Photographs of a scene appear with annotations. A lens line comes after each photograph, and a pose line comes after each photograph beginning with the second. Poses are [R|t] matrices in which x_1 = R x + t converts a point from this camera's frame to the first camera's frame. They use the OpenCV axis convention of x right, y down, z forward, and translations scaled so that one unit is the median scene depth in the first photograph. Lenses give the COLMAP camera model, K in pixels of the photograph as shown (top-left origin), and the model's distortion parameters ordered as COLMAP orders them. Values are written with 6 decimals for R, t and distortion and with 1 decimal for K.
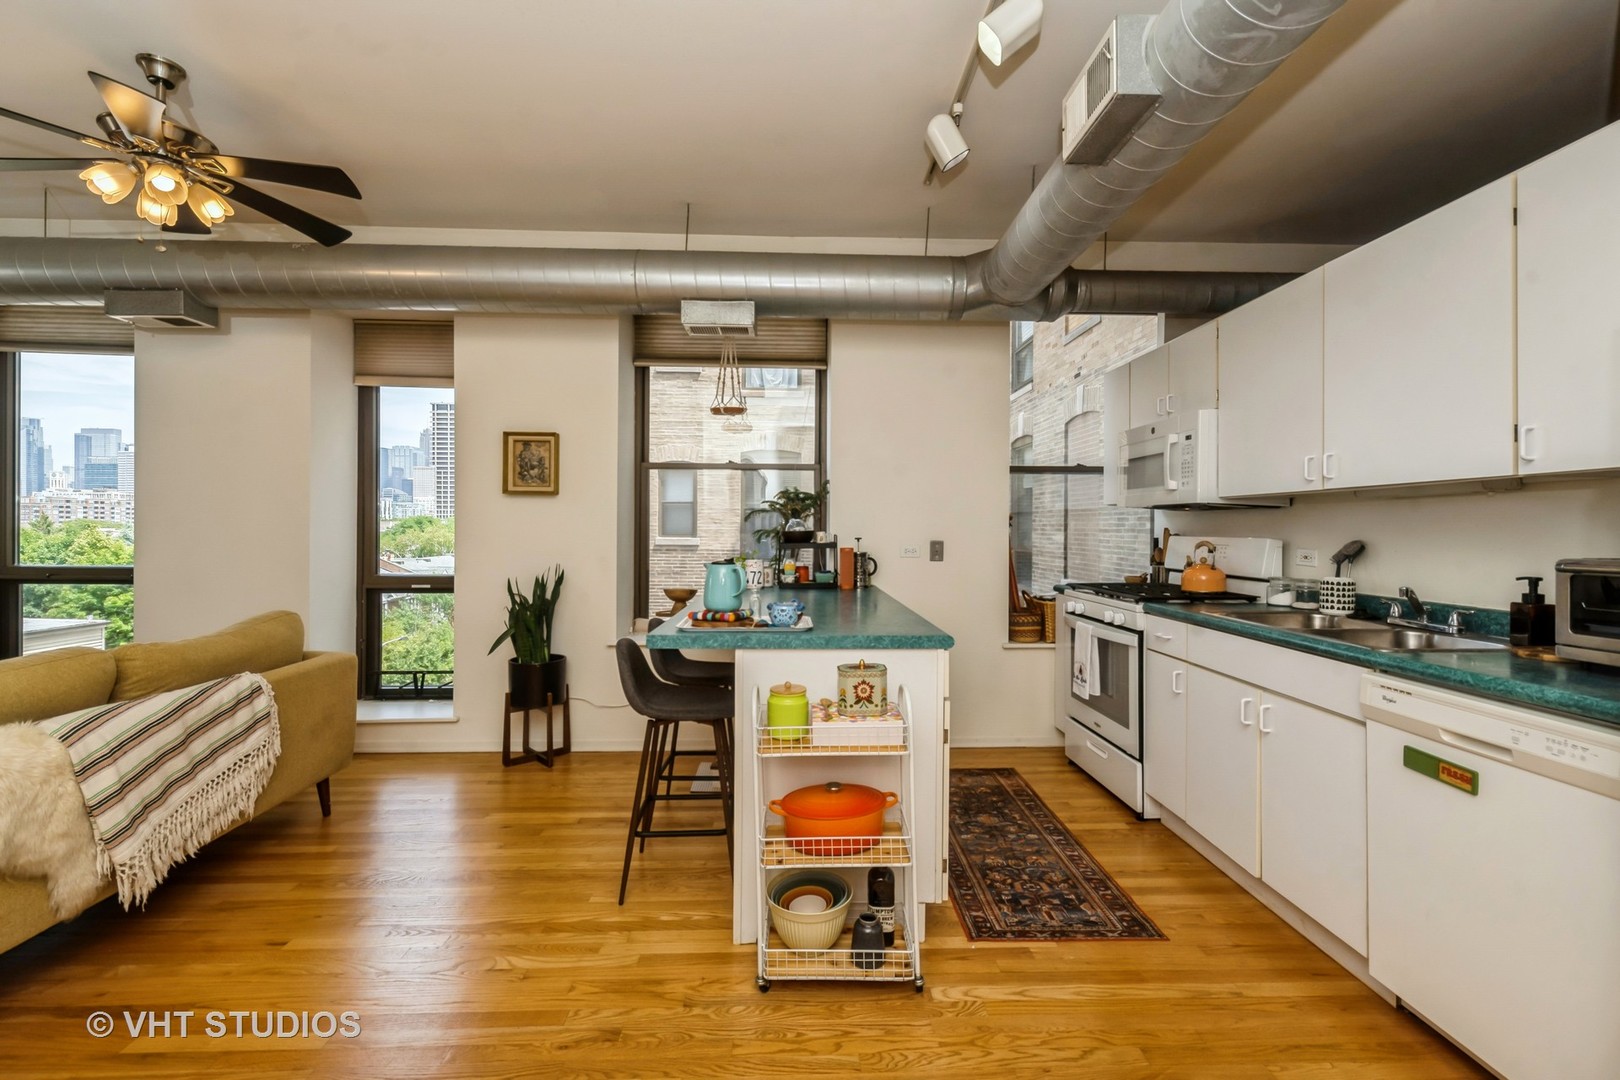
lens RADIAL K [[700.7, 0, 809.0], [0, 700.7, 533.9], [0, 0, 1]] dist [0.002004, -0.002555]
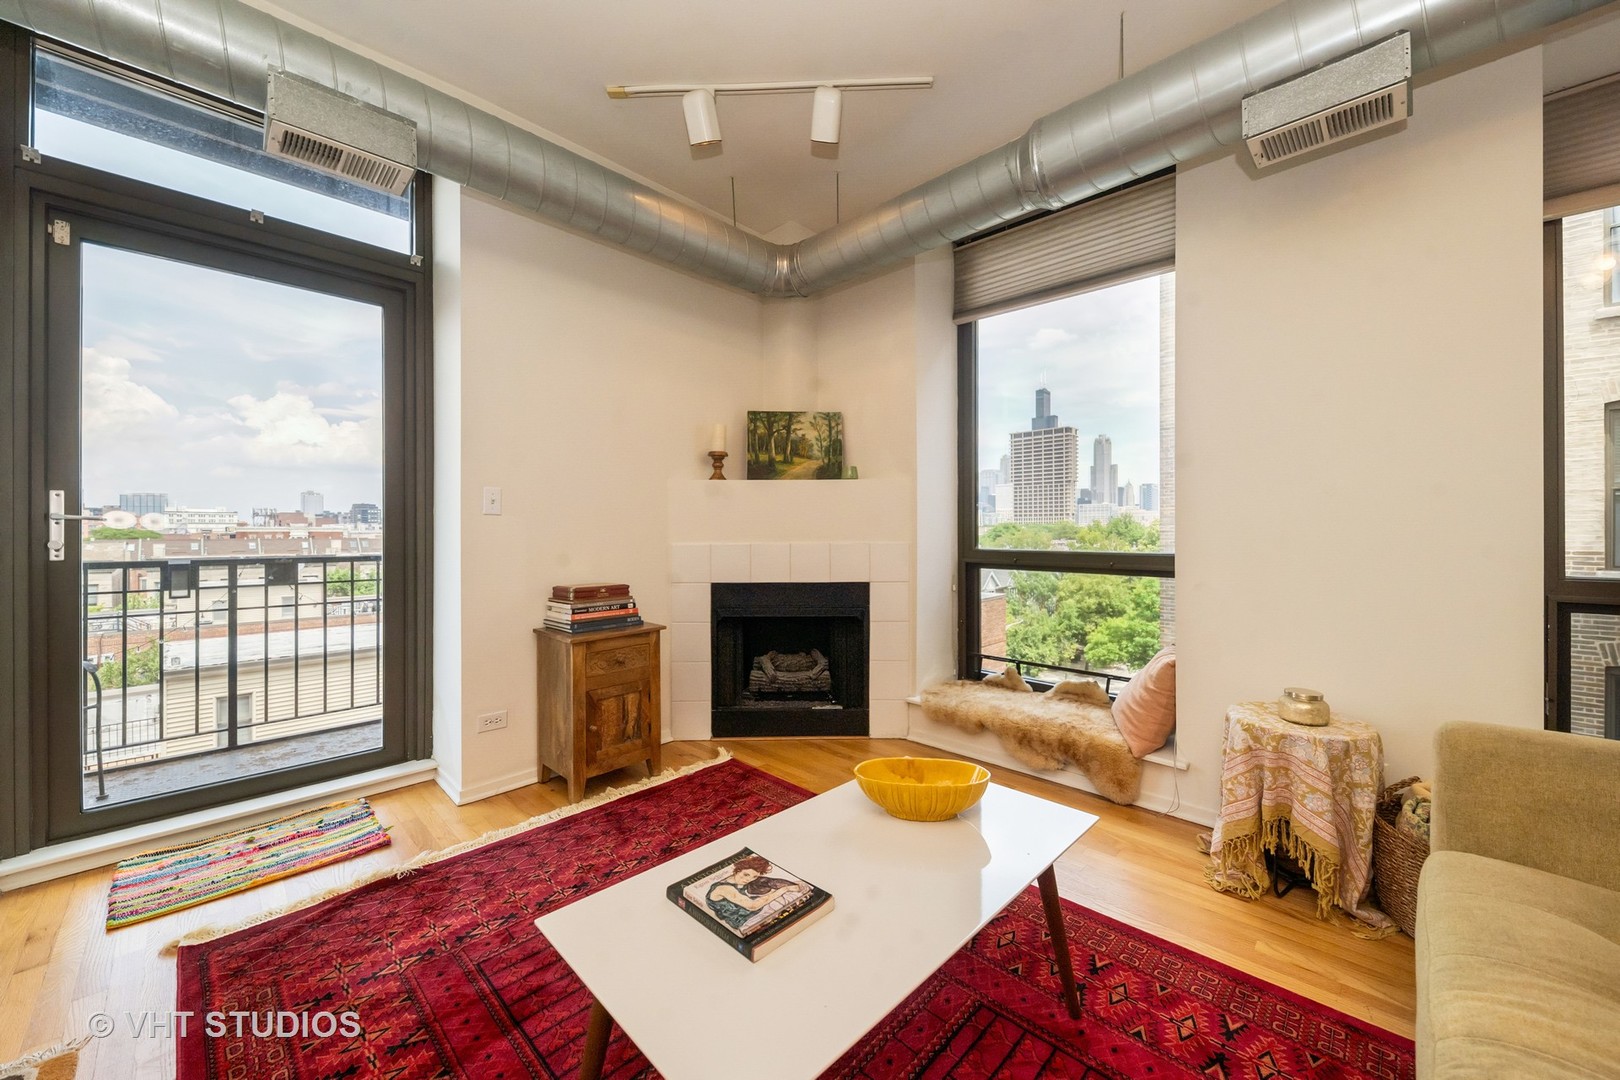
lens RADIAL K [[588.8, 0, 798.5], [0, 588.8, 531.2], [0, 0, 1]] dist [-0.010689, -0.001672]
pose [[0.677323, -0.007142, -0.735651, -0.799435], [-0.001085, 0.999942, -0.010707, 0.034888], [0.735685, 0.008050, 0.677276, 0.337211]]
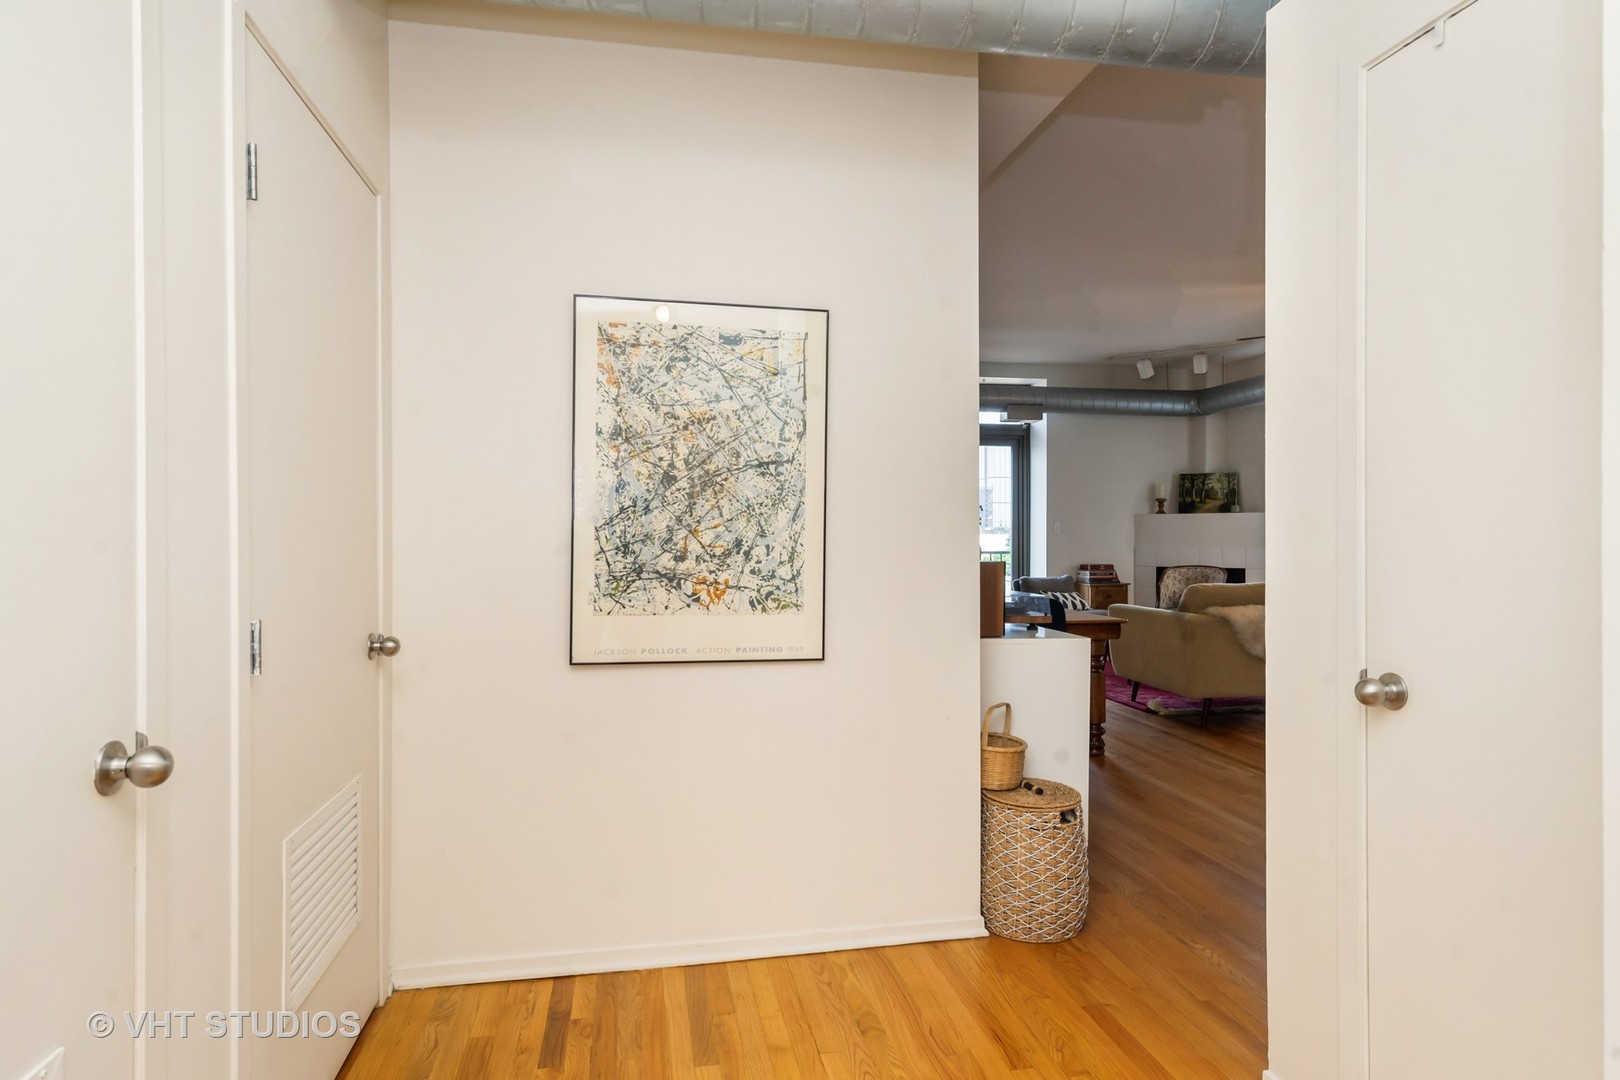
lens RADIAL K [[932.2, 0, 807.8], [0, 932.2, 538.6], [0, 0, 1]] dist [0.001759, 0.000137]
pose [[0.145848, -0.002240, -0.989305, 0.936196], [-0.004802, 0.999984, -0.002972, 0.033359], [0.989295, 0.005184, 0.145835, -0.529497]]
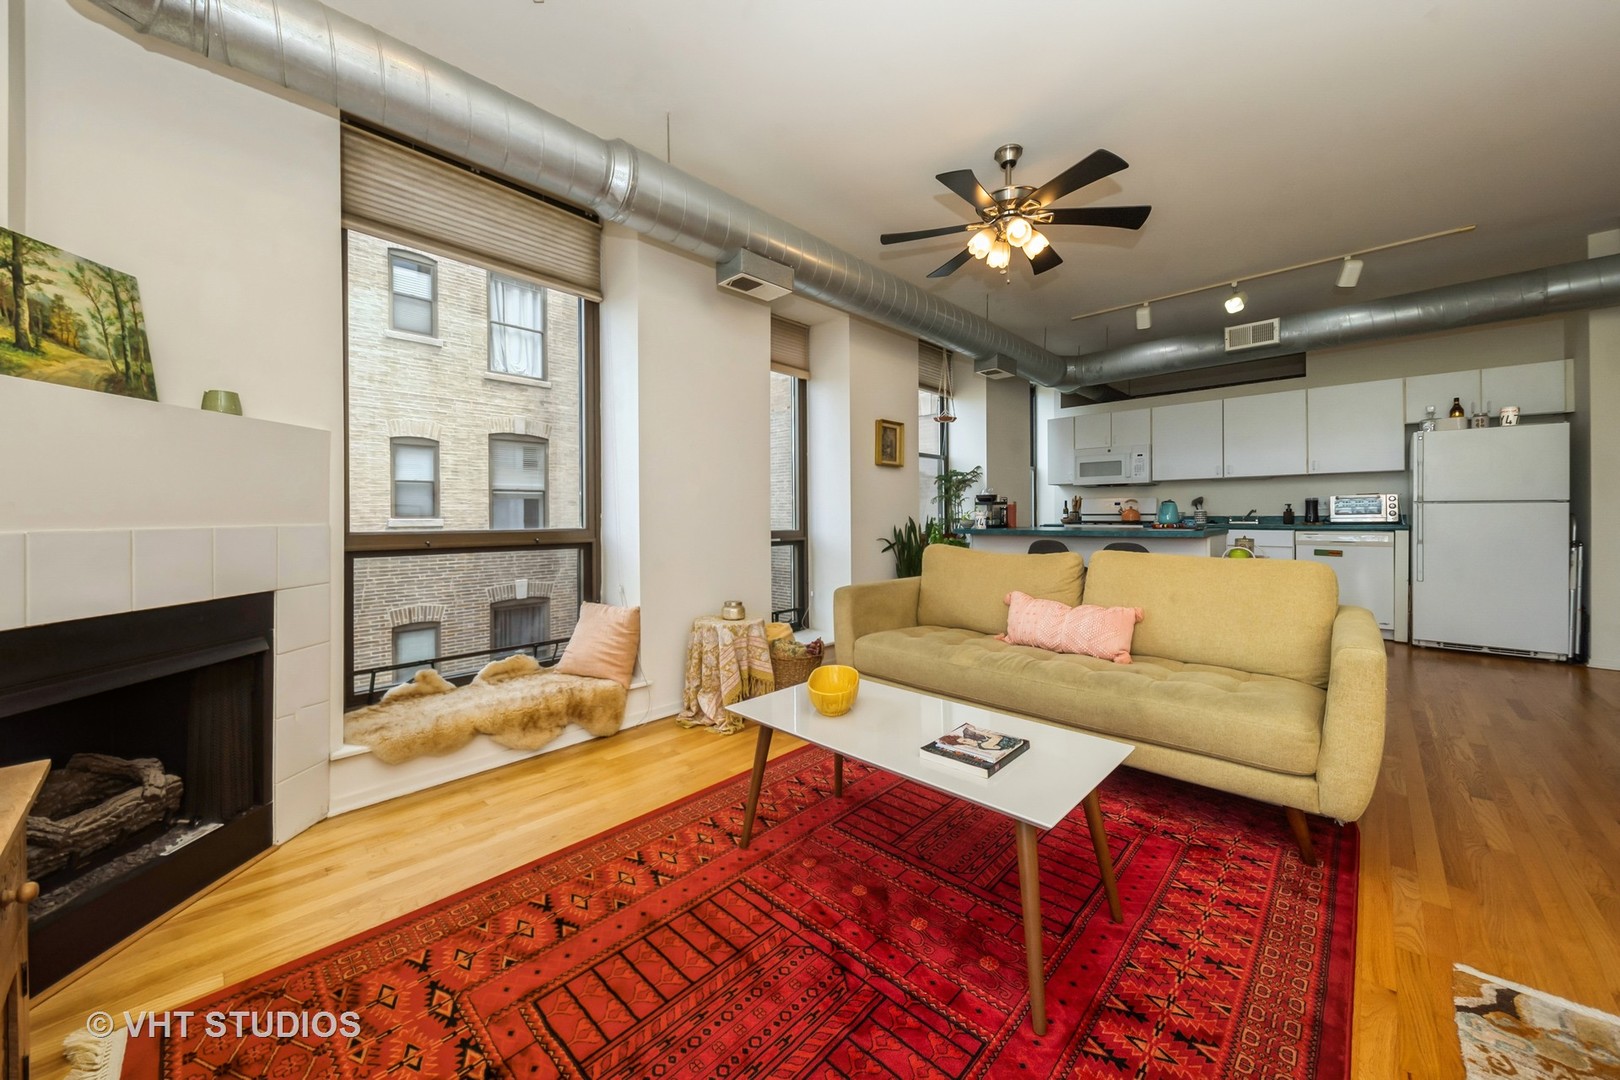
lens RADIAL K [[588.8, 0, 804.3], [0, 588.8, 512.6], [0, 0, 1]] dist [-0.010689, -0.001672]
pose [[0.721271, -0.007915, 0.692608, -1.369605], [0.016988, 0.999836, -0.006265, 0.041760], [-0.692445, 0.016285, 0.721287, 0.296323]]
